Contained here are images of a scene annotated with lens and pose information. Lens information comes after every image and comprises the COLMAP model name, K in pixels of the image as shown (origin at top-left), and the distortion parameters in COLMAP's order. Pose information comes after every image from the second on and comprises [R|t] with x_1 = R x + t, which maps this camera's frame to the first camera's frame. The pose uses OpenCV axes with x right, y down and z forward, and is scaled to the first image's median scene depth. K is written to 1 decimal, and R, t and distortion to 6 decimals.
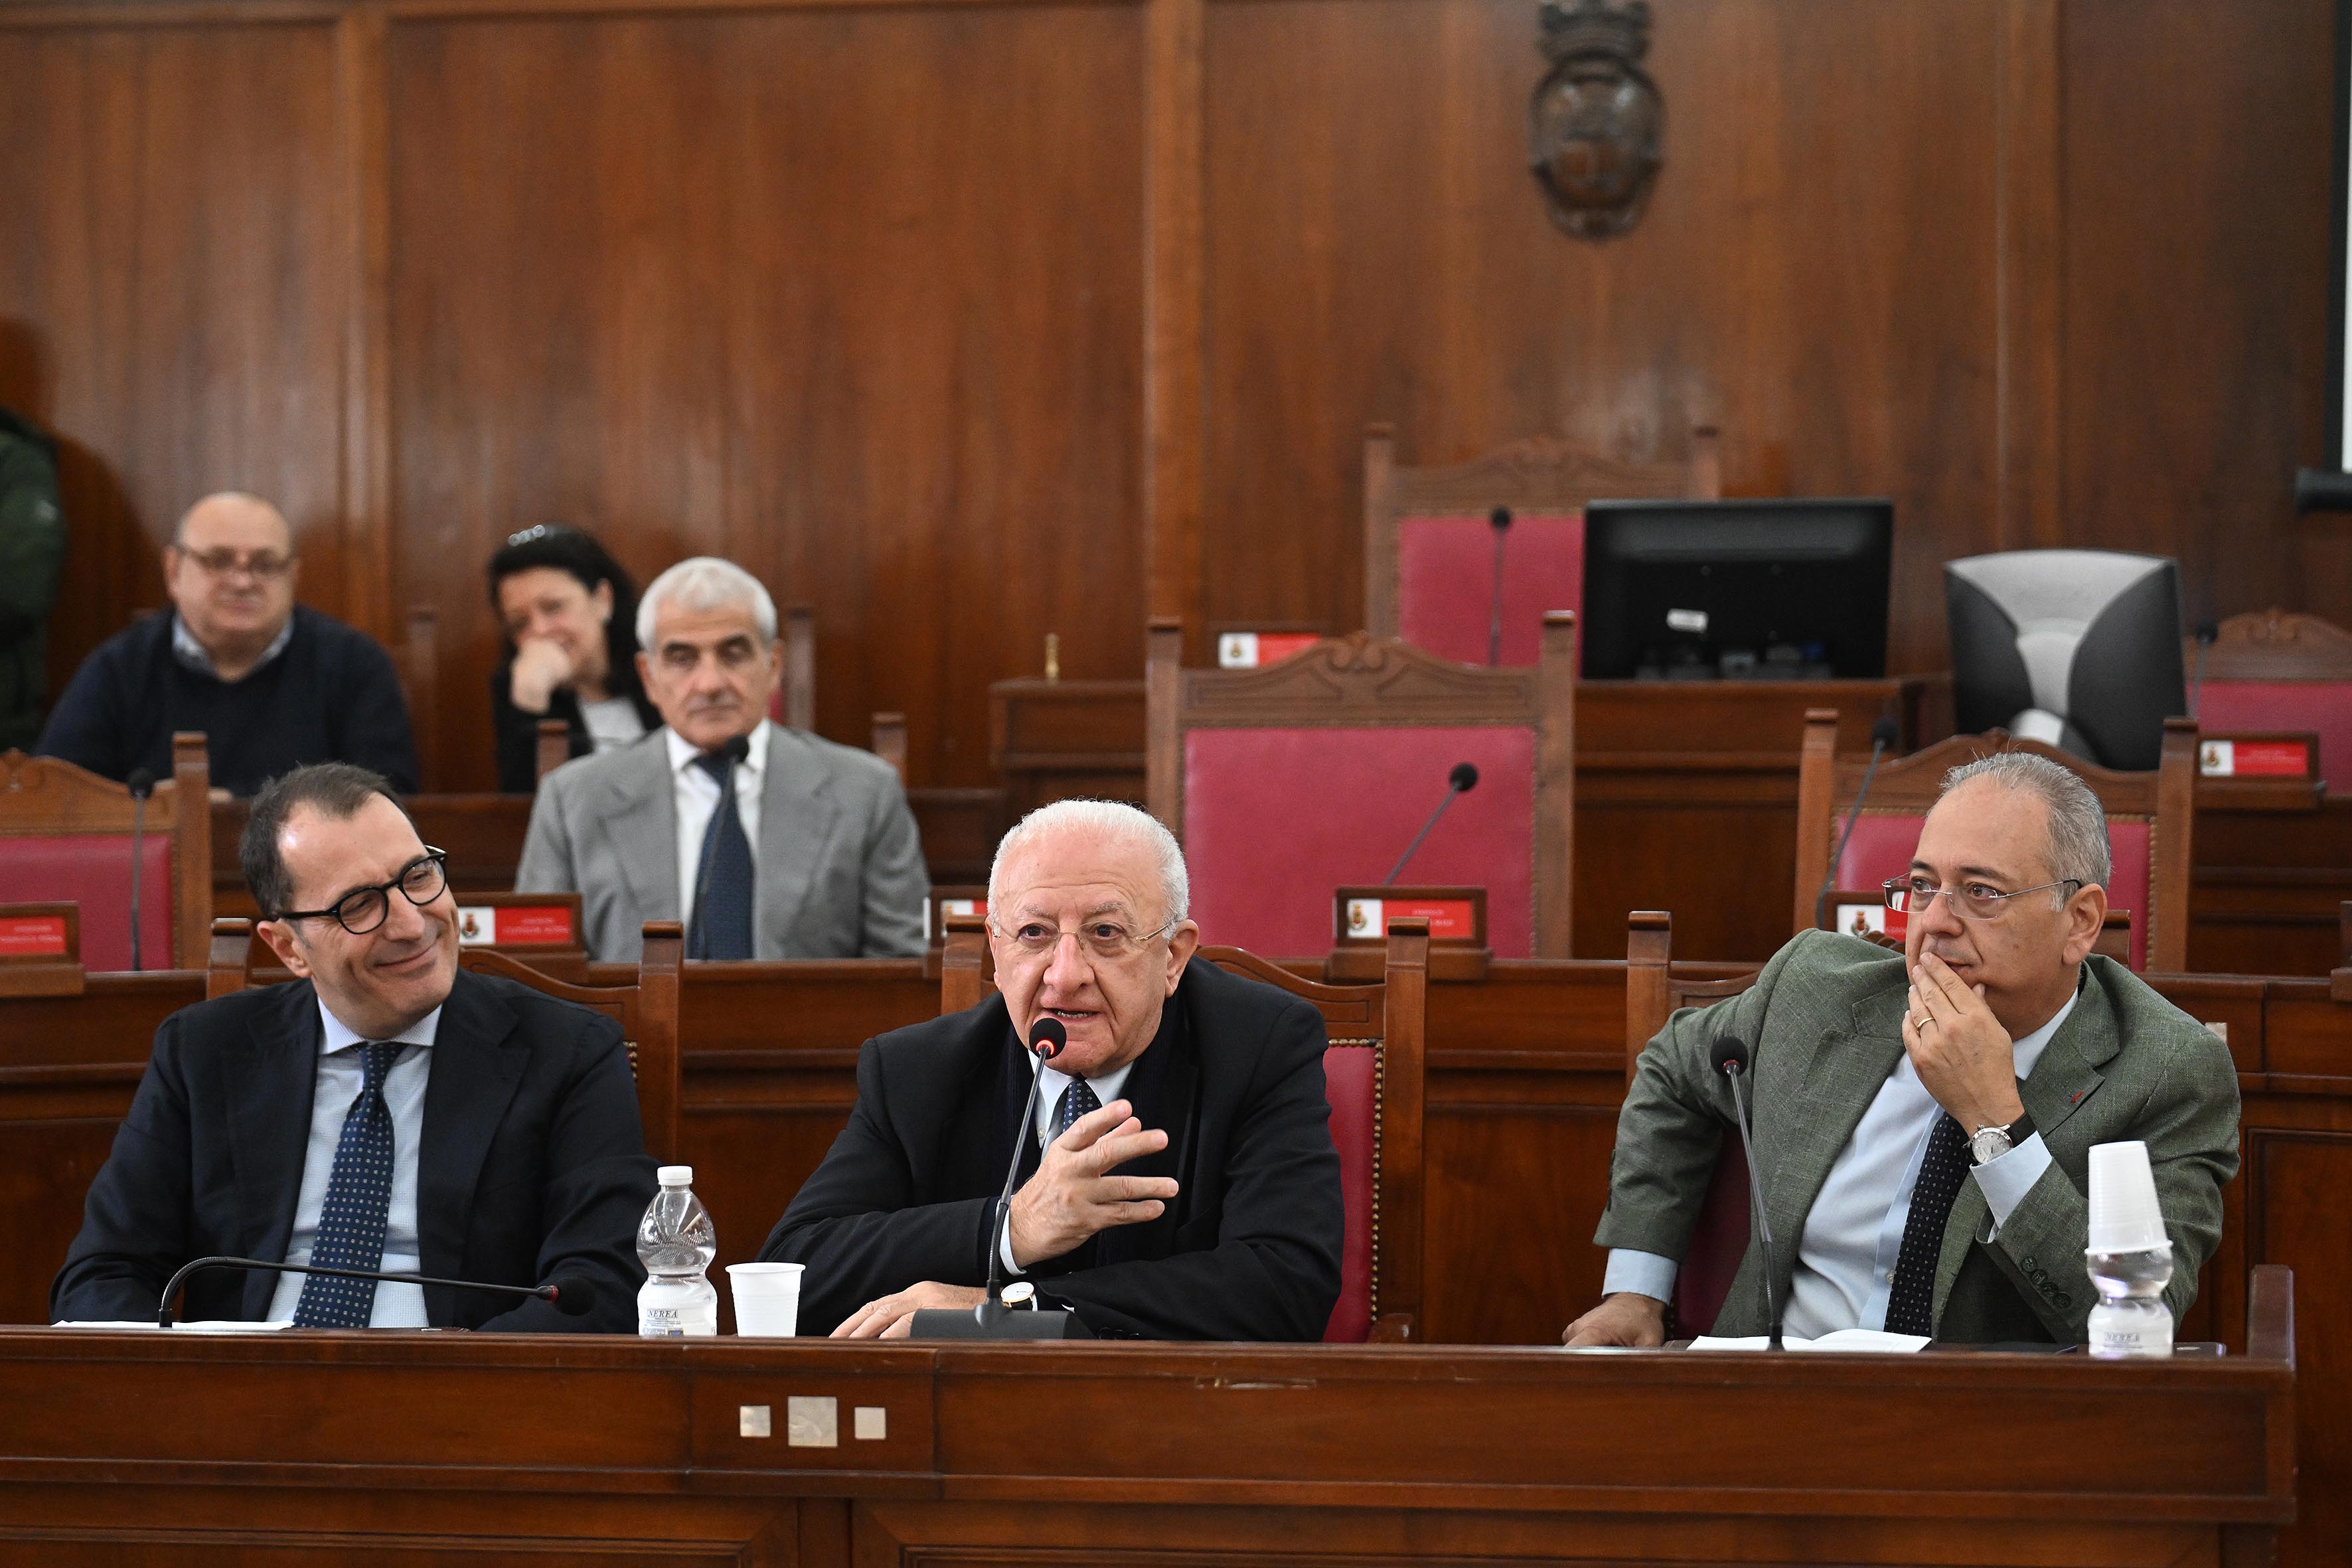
lens RADIAL K [[6003.2, 0, 1177.8], [0, 6003.2, 771.8], [0, 0, 1]] dist [-0.029410, 0.000000]
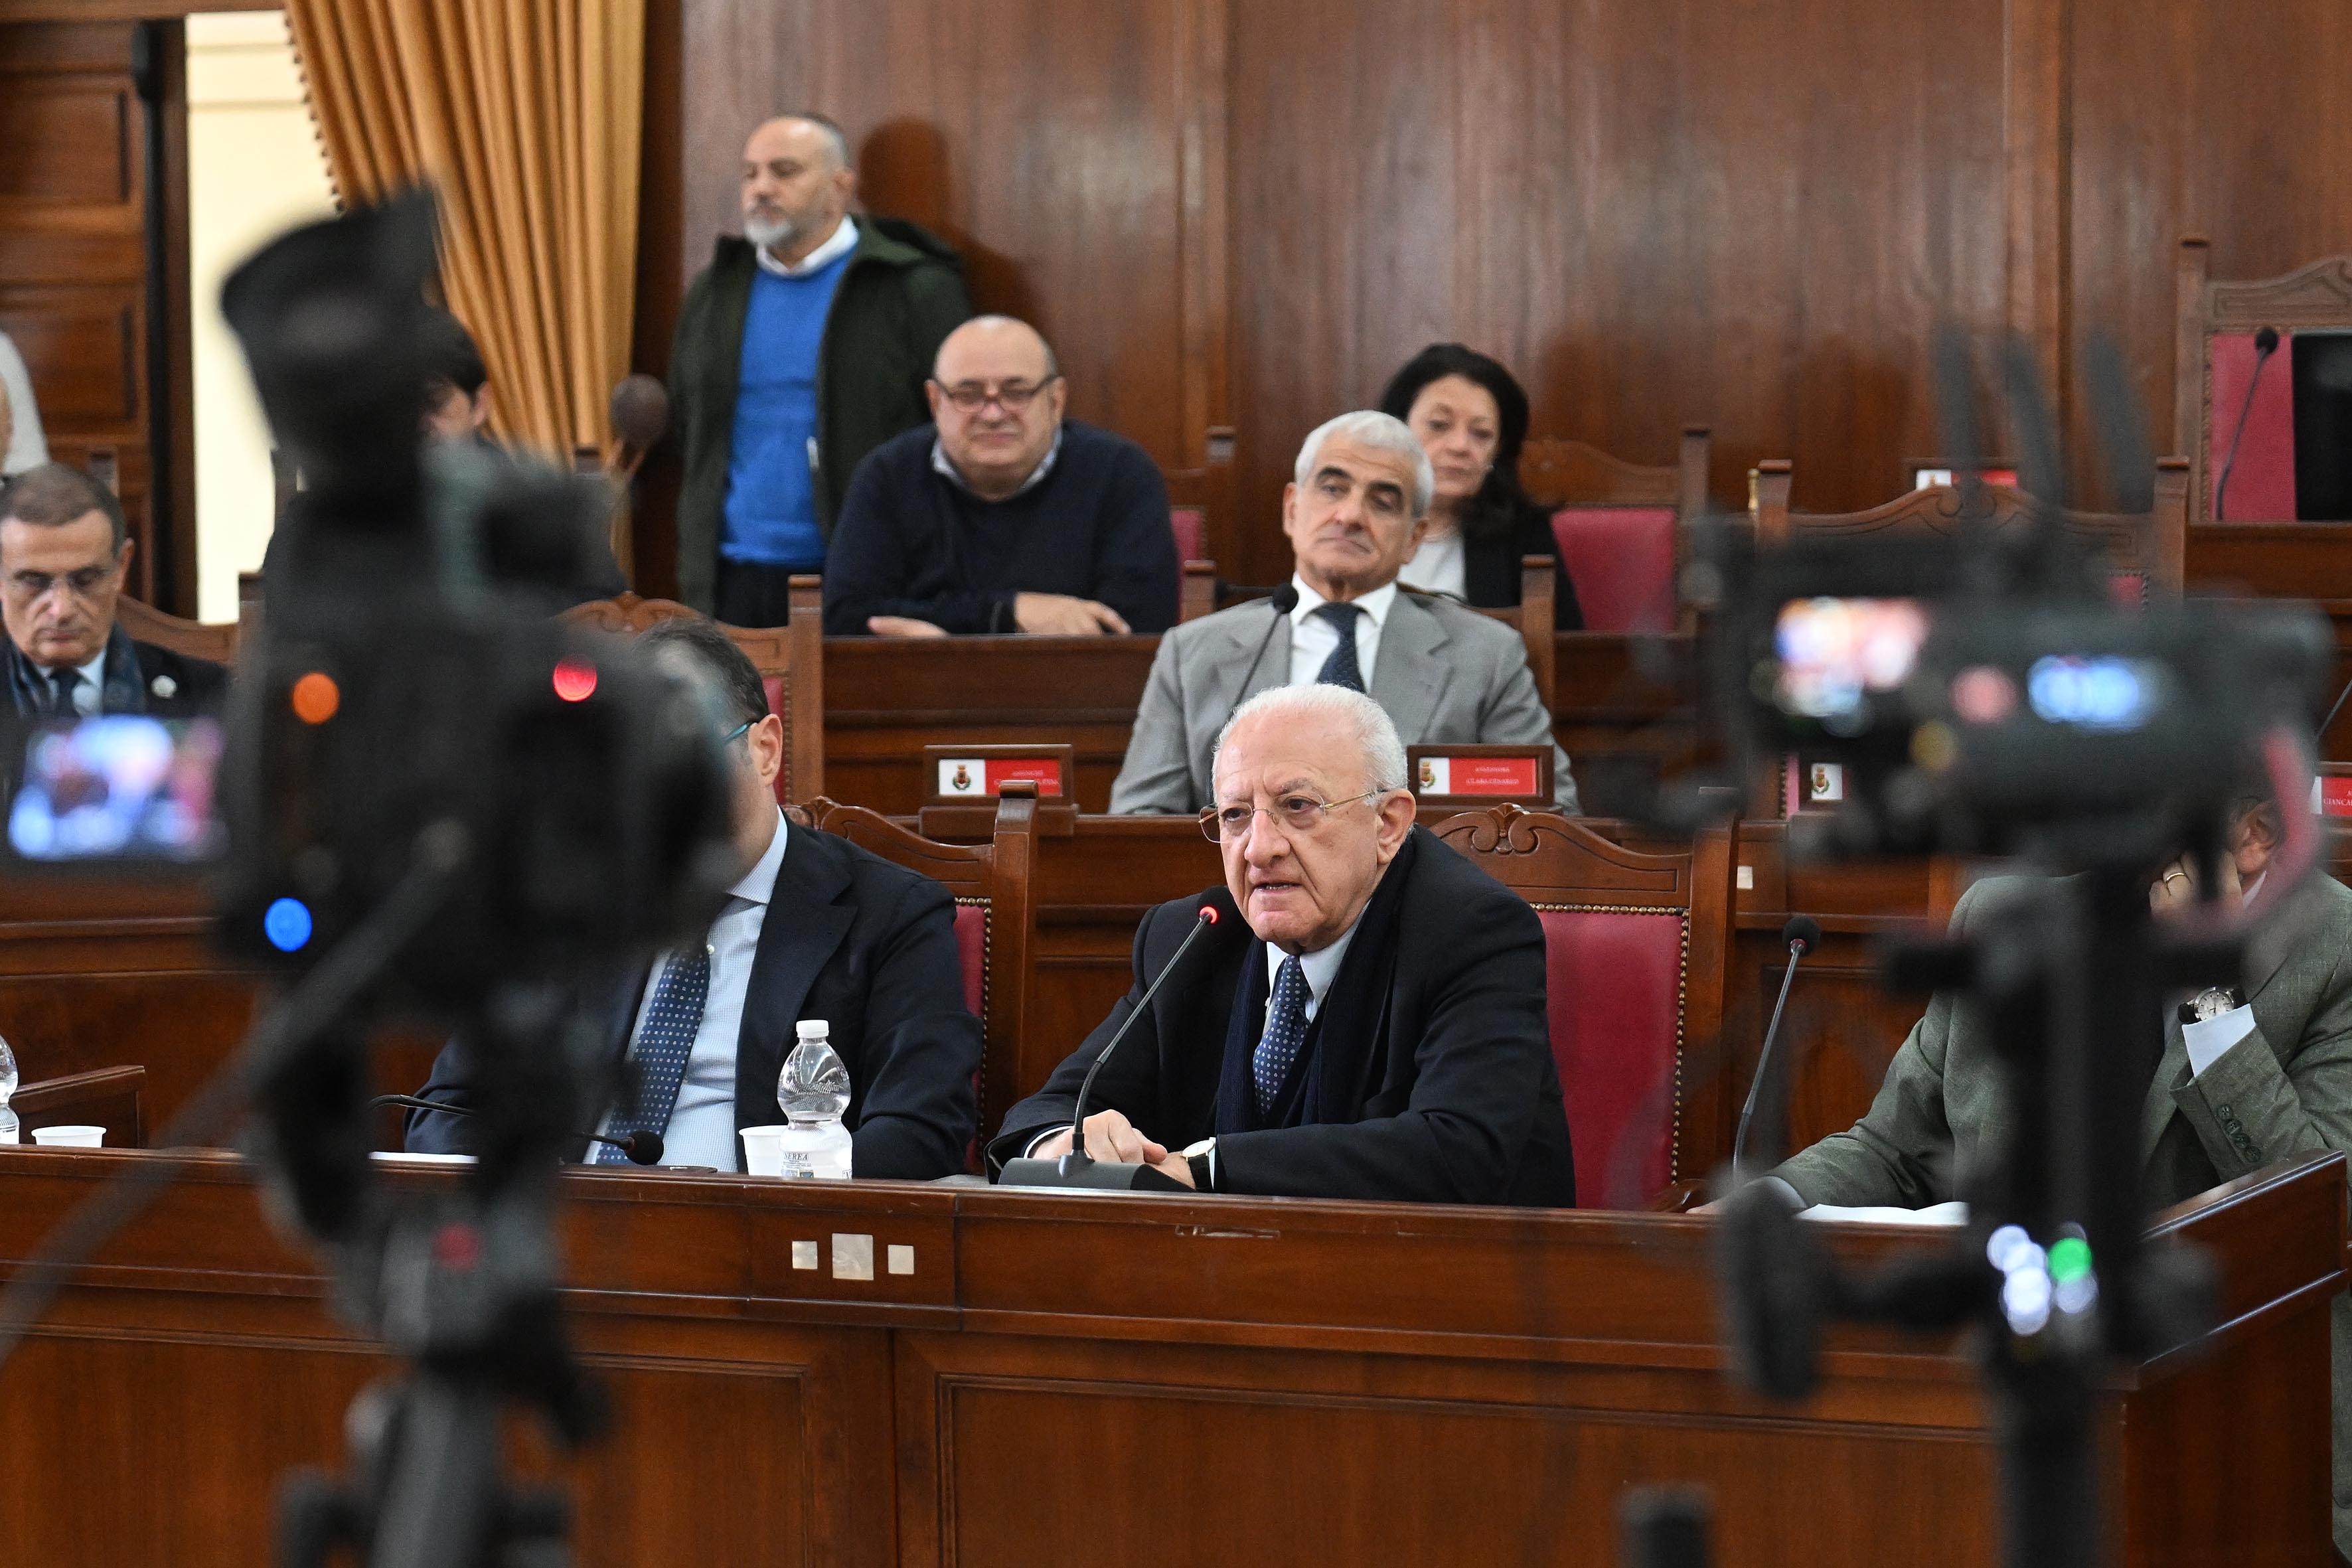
lens RADIAL K [[7442.0, 0, 1179.0], [0, 7442.0, 788.2], [0, 0, 1]] dist [-0.077102, 0.000000]
pose [[0.965931, 0.012194, -0.258511, 0.304097], [-0.002982, 0.999348, 0.035995, -0.022379], [0.258781, -0.033998, 0.965337, -0.250667]]
